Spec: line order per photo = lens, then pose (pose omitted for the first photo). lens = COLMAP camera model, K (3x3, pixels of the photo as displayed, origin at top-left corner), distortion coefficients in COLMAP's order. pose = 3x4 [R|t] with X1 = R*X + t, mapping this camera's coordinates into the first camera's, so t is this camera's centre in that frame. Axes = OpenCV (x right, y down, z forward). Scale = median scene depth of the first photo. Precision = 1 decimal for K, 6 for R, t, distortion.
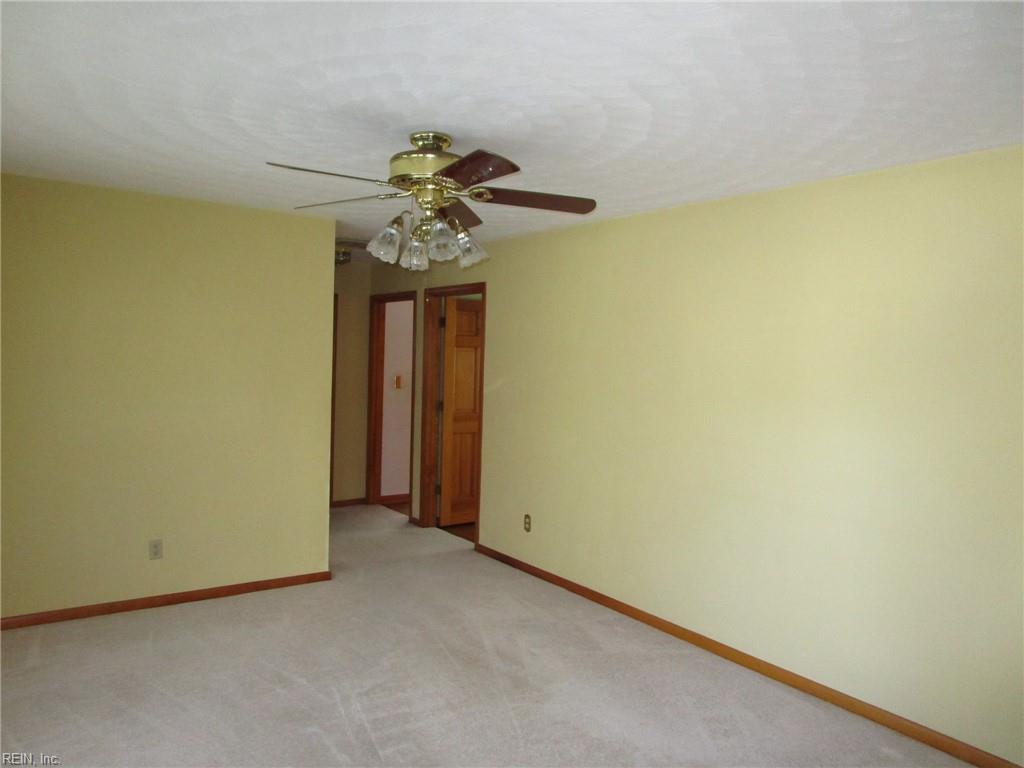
lens RADIAL K [[722.2, 0, 512.0], [0, 722.2, 384.0], [0, 0, 1]] dist [-0.043627, 0.026218]
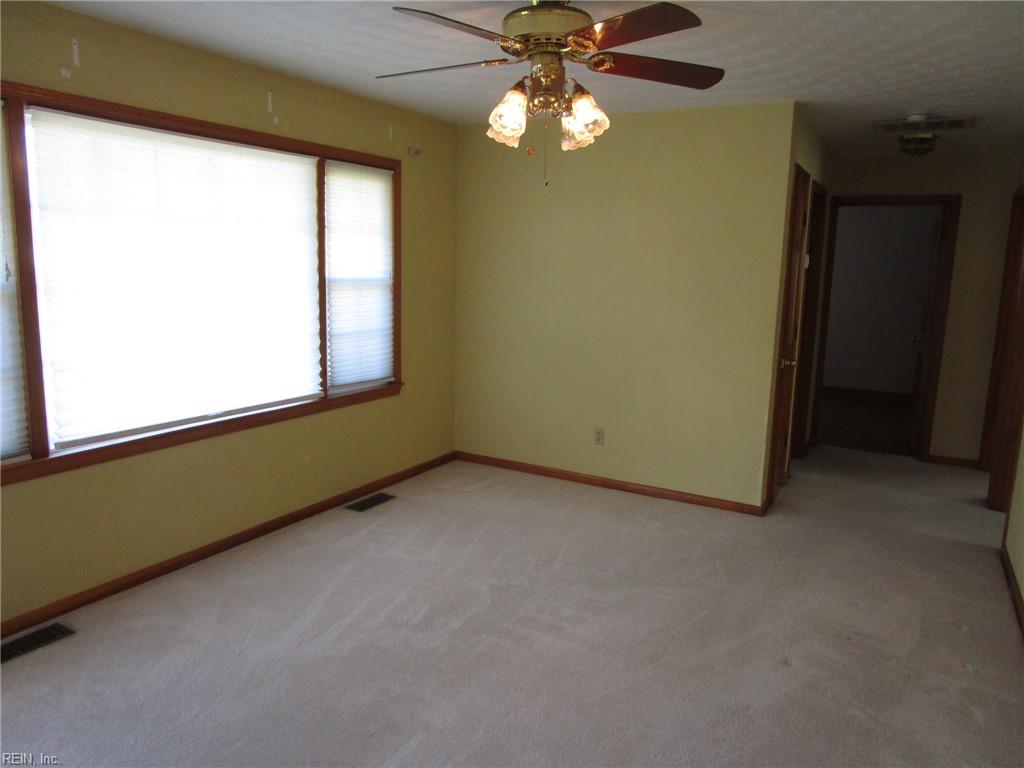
lens RADIAL K [[722.2, 0, 512.0], [0, 722.2, 384.0], [0, 0, 1]] dist [-0.043627, 0.026218]
pose [[0.394060, 0.122365, -0.910903, 0.515834], [-0.042619, 0.992464, 0.114884, 0.023489], [0.918096, -0.006449, 0.396306, 0.441140]]
